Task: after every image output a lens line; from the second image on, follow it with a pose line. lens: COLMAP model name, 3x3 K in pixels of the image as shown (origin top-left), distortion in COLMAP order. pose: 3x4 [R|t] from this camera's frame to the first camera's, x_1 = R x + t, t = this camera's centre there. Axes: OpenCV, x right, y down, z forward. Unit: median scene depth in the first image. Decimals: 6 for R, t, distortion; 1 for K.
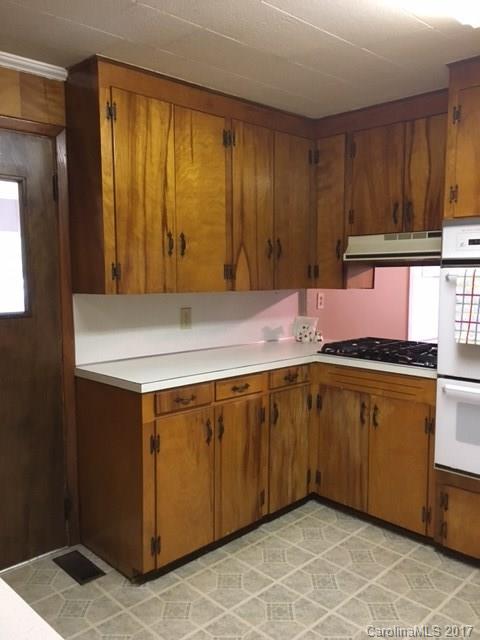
lens RADIAL K [[545.4, 0, 239.8], [0, 545.4, 321.2], [0, 0, 1]] dist [0.083185, -0.109499]
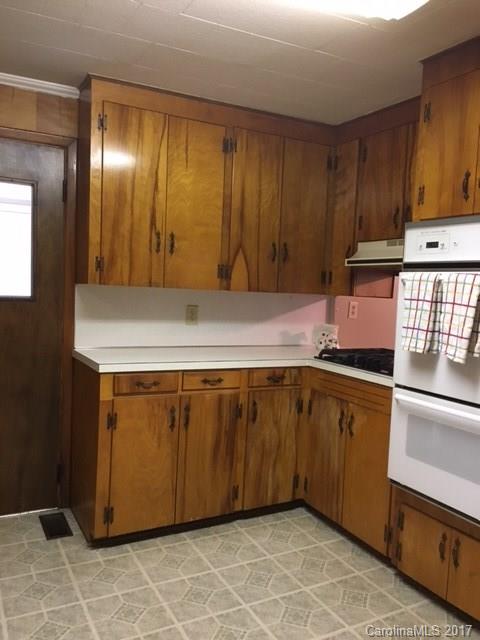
lens RADIAL K [[545.4, 0, 242.1], [0, 545.4, 320.4], [0, 0, 1]] dist [0.083185, -0.109499]
pose [[0.958160, 0.062276, -0.279375, 0.337908], [-0.071775, 0.997135, -0.023890, 0.027058], [0.277087, 0.042942, 0.959885, 0.010045]]
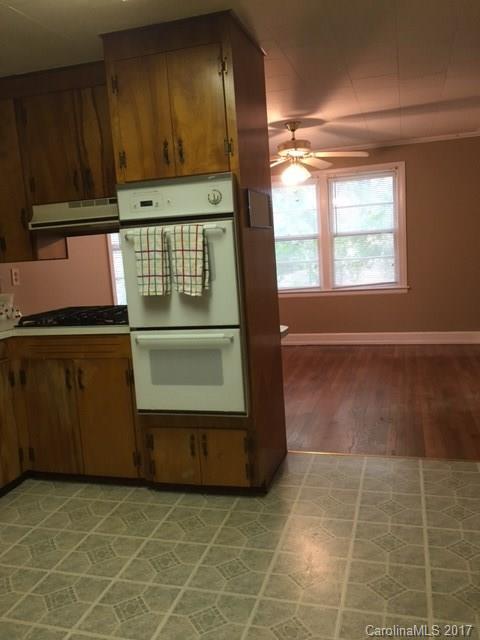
lens RADIAL K [[545.4, 0, 238.9], [0, 545.4, 322.4], [0, 0, 1]] dist [0.083185, -0.109499]
pose [[0.874226, -0.124178, 0.469370, 0.039091], [0.111049, 0.992254, 0.055678, 0.045303], [-0.472648, 0.003448, 0.881244, -0.047329]]
